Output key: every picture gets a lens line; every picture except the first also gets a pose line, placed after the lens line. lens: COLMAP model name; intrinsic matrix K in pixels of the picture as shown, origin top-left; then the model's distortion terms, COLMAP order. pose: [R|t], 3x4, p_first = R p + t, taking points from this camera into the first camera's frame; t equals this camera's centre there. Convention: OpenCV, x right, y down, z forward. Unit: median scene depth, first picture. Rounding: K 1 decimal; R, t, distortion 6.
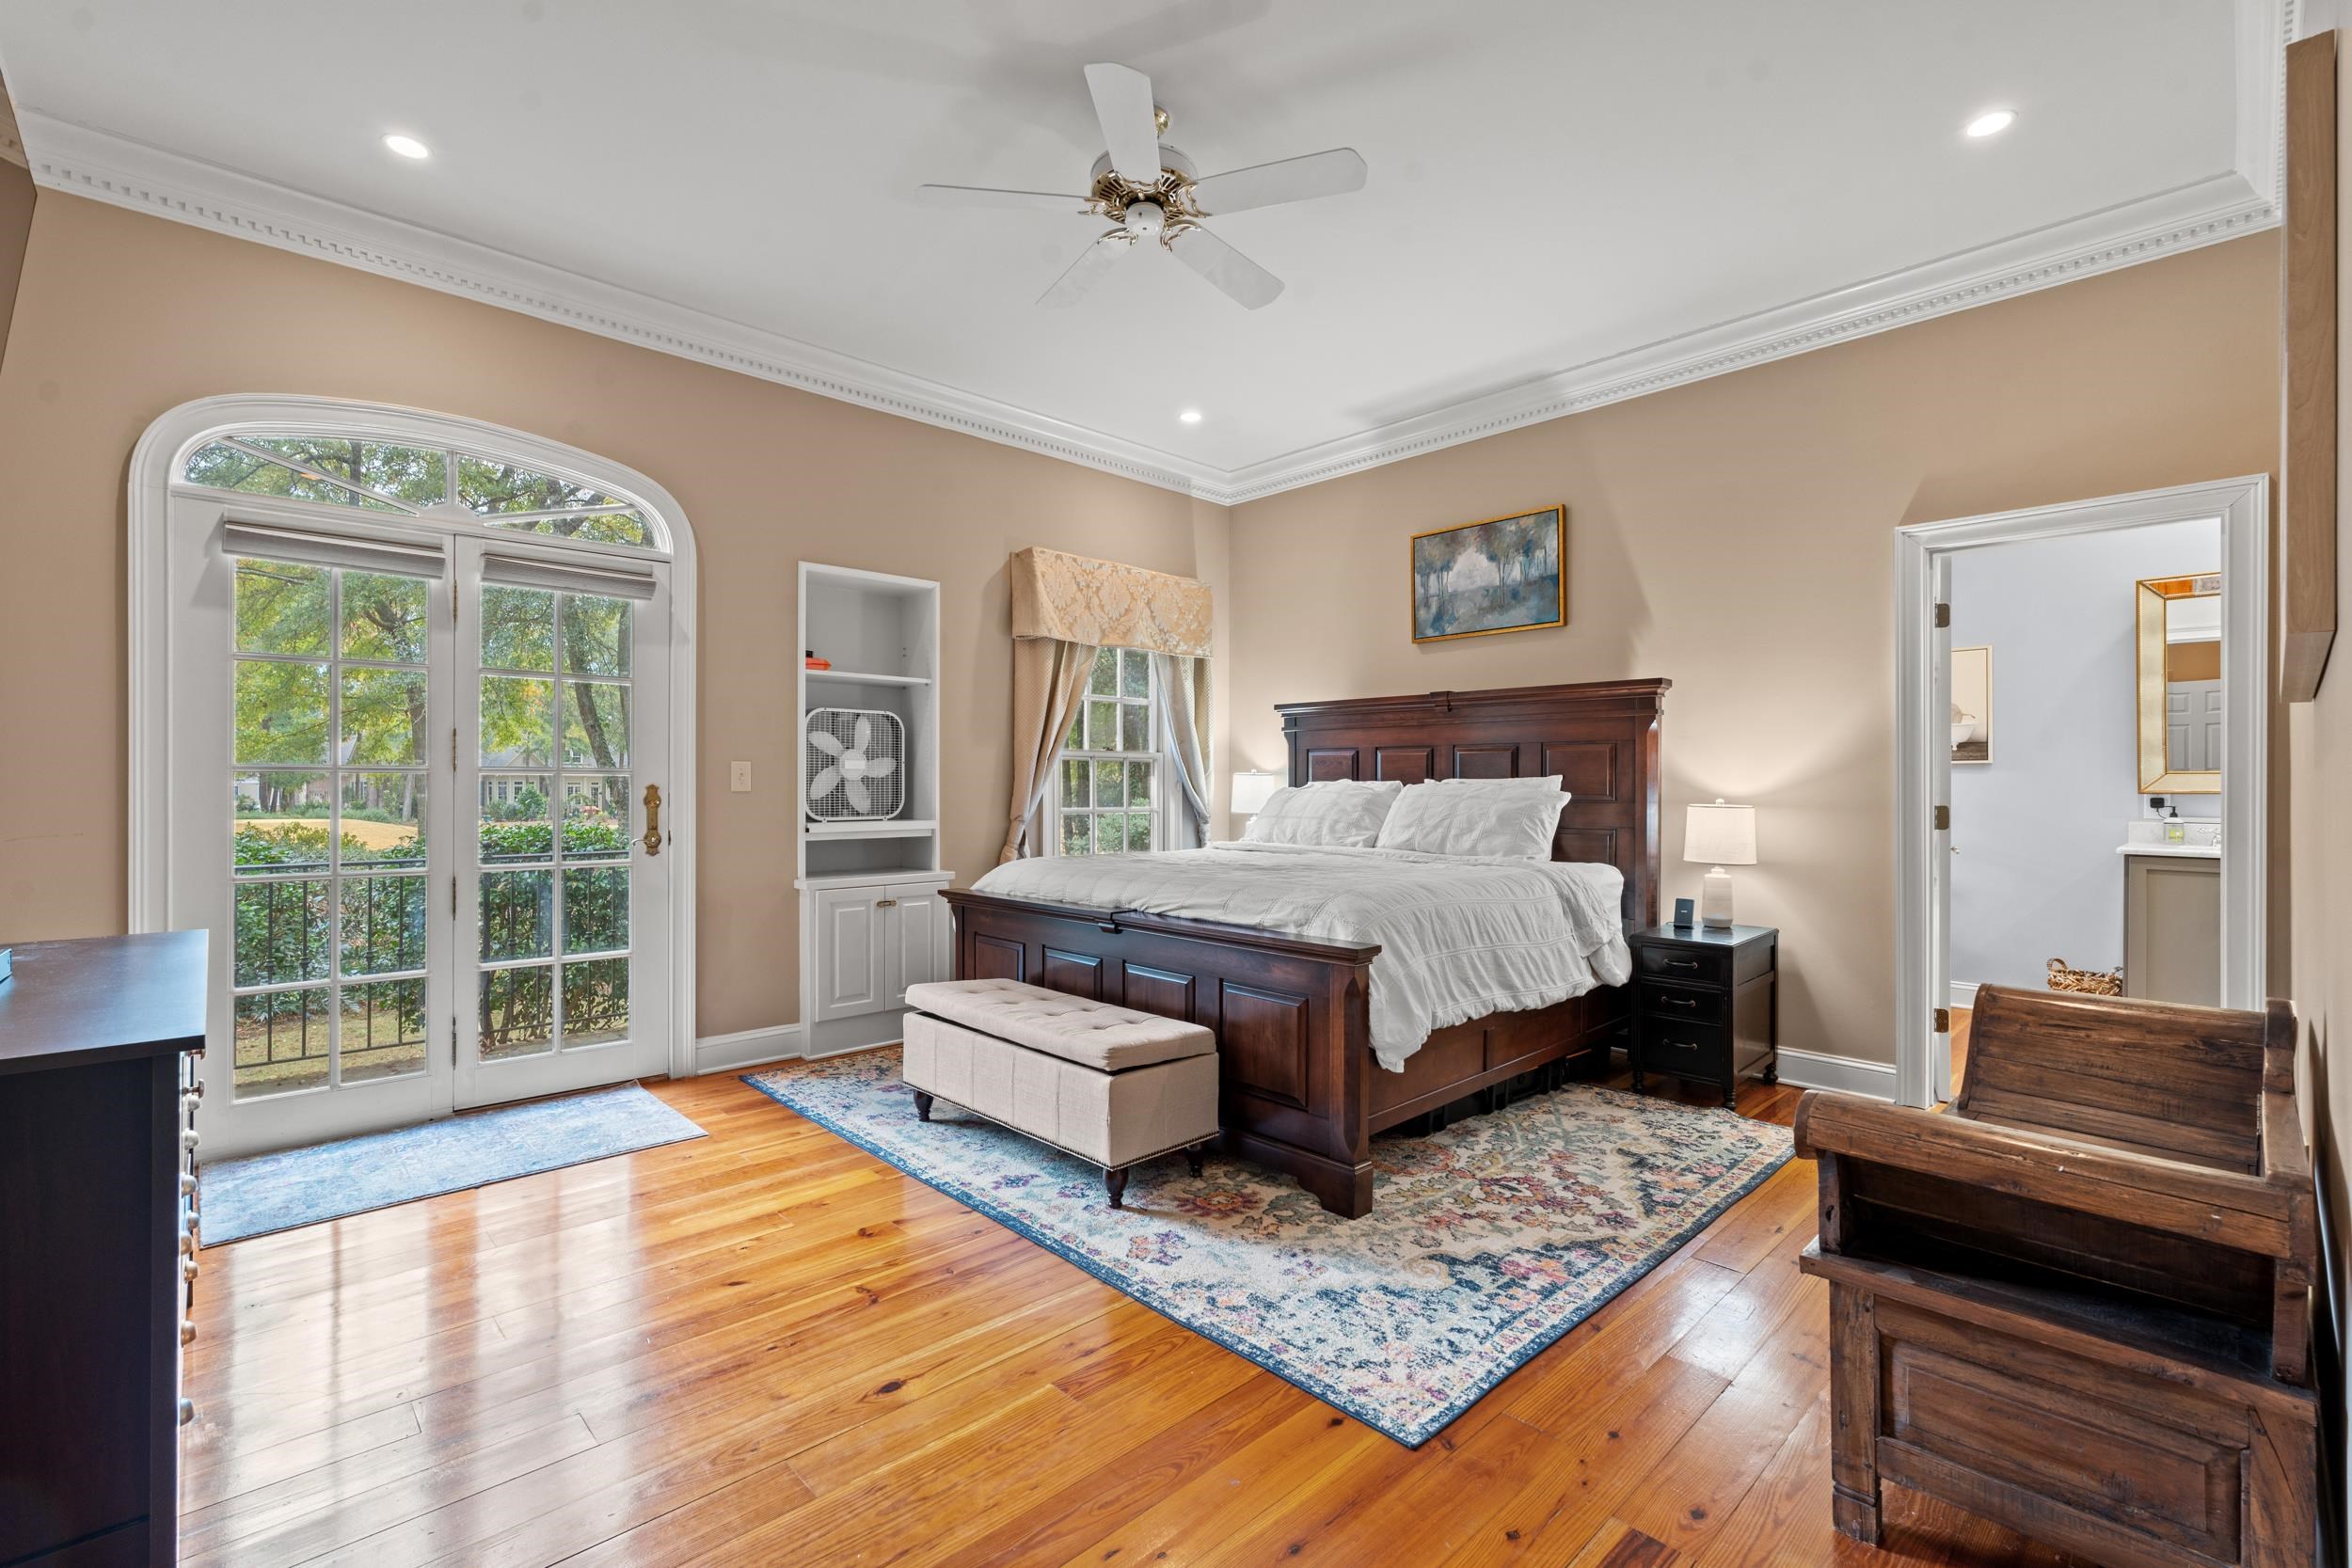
lens RADIAL K [[1037.3, 0, 1177.0], [0, 1037.3, 784.0], [0, 0, 1]] dist [-0.002153, -0.000257]
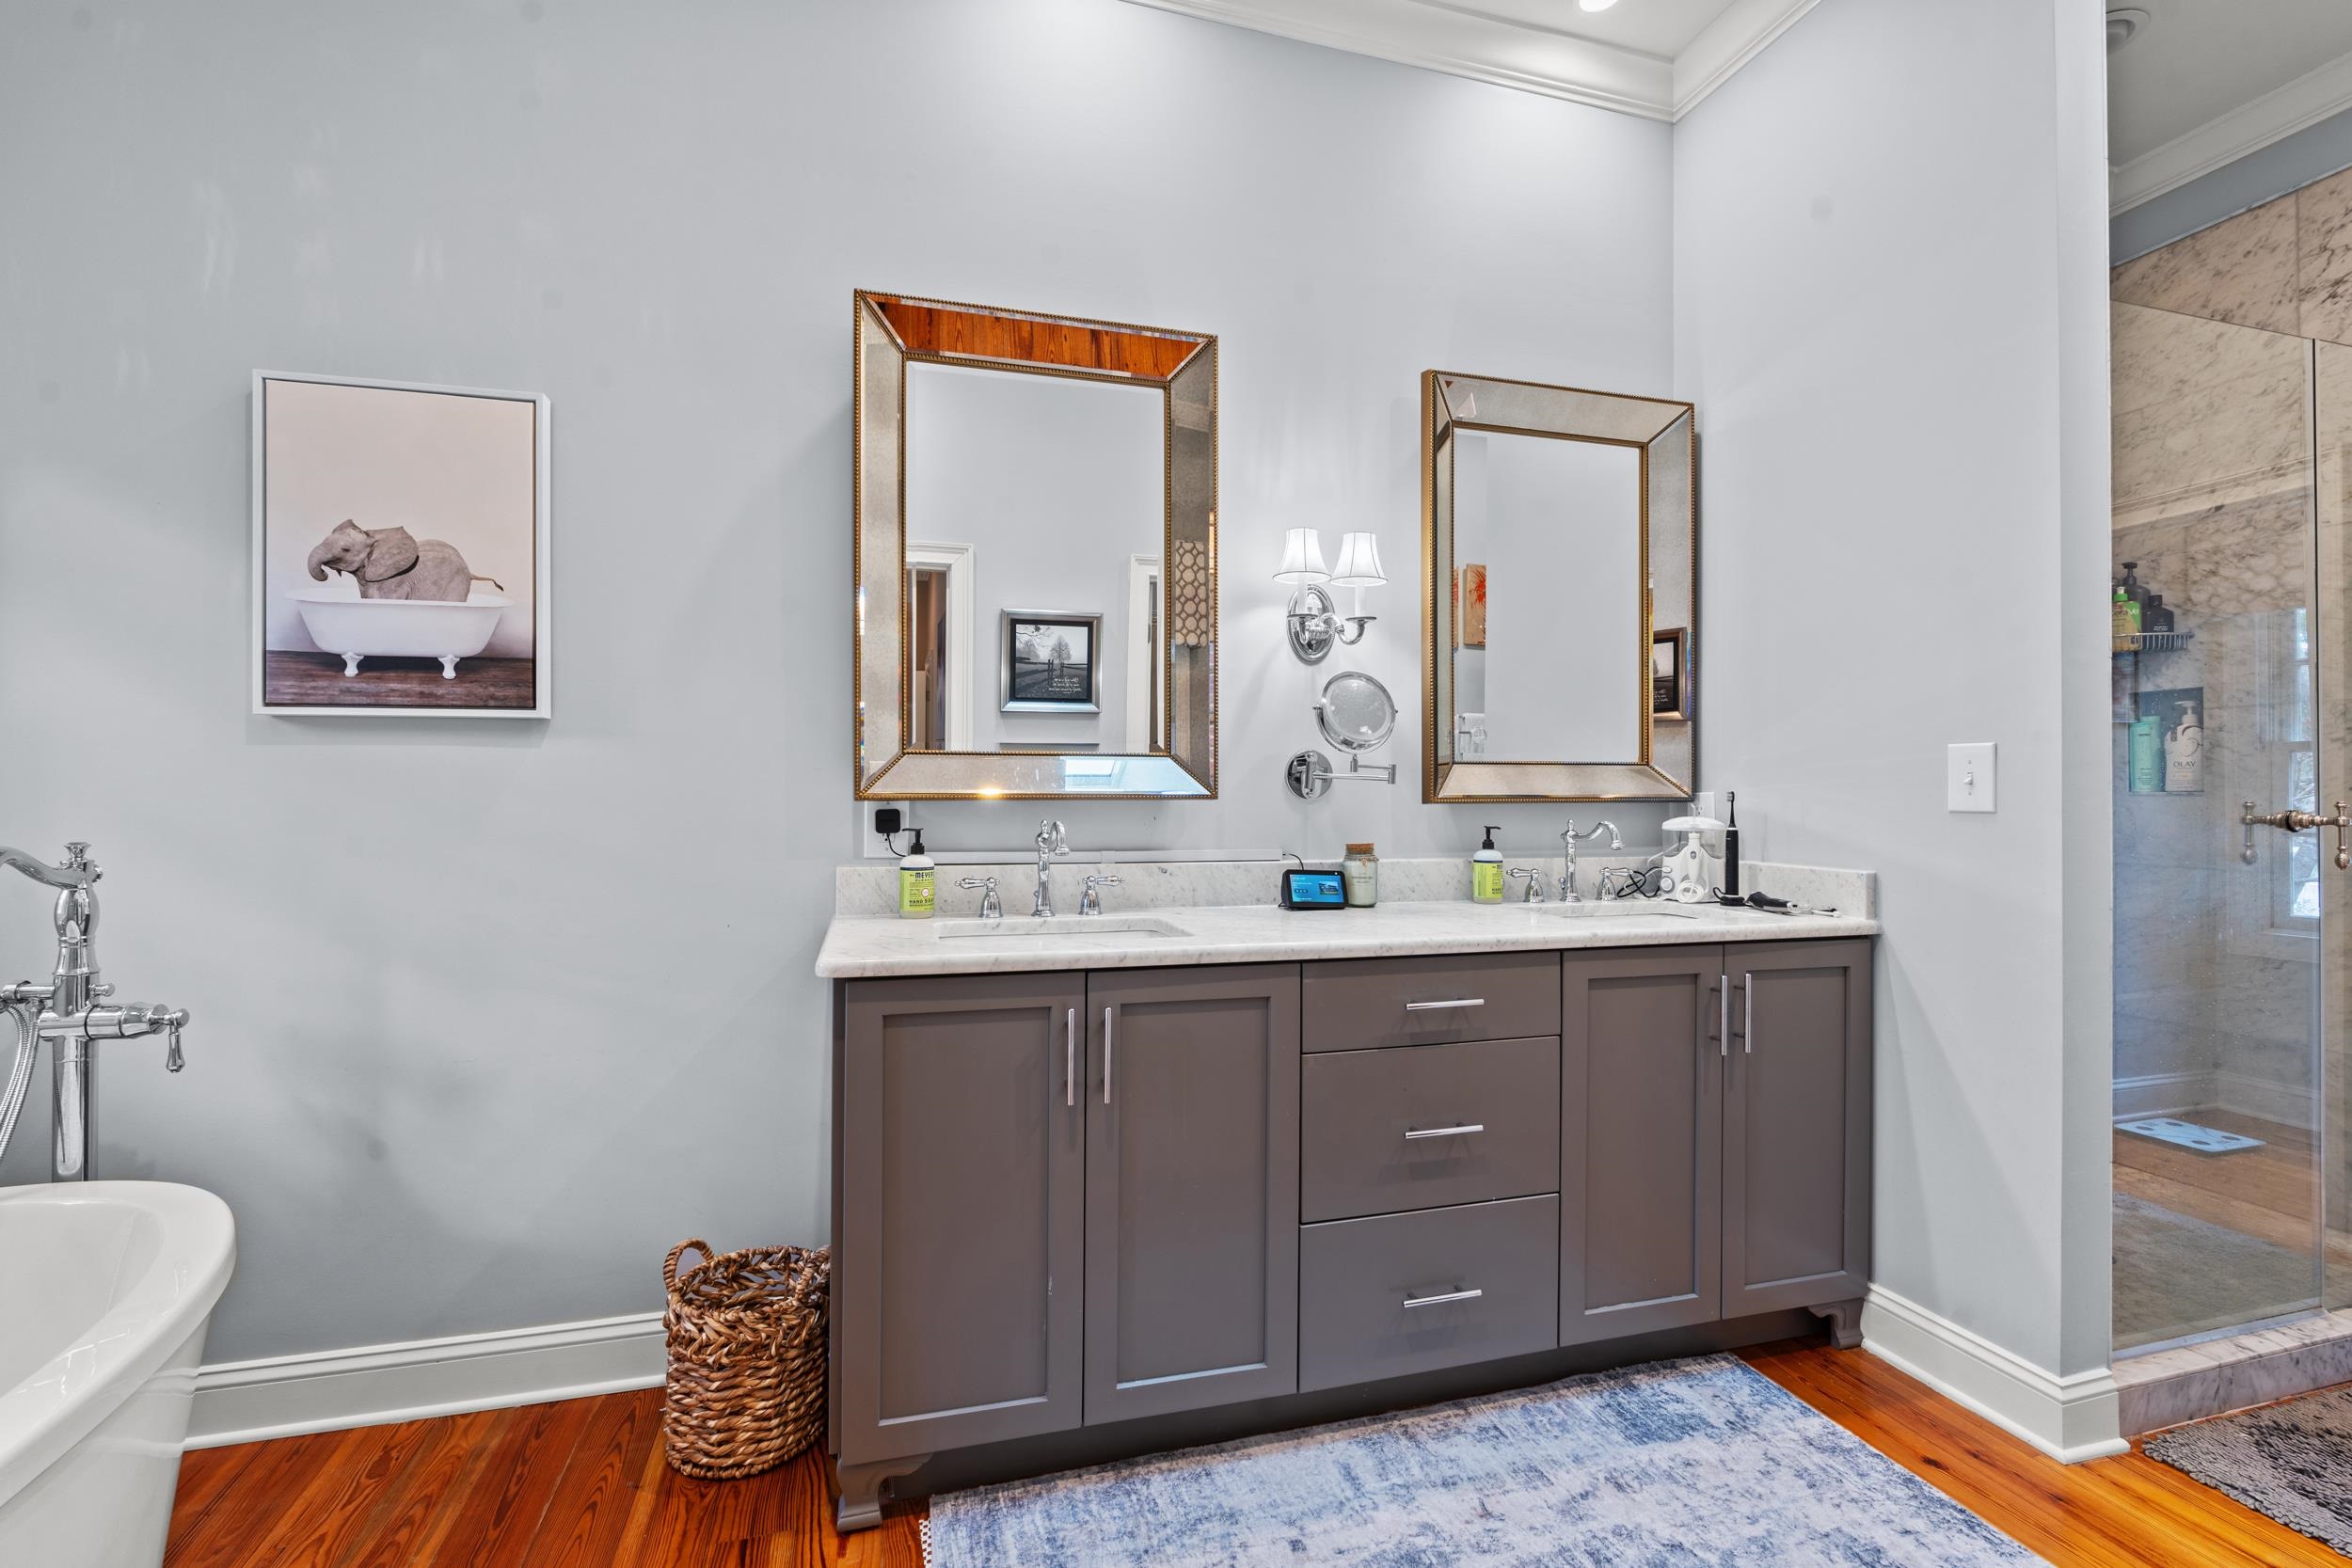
lens RADIAL K [[1037.3, 0, 1176.7], [0, 1037.3, 793.2], [0, 0, 1]] dist [-0.002153, -0.000257]
pose [[0.464715, 0.005234, 0.885445, 0.624484], [-0.004678, 0.999983, -0.003456, 0.007780], [-0.885448, -0.002536, 0.464732, 0.696542]]
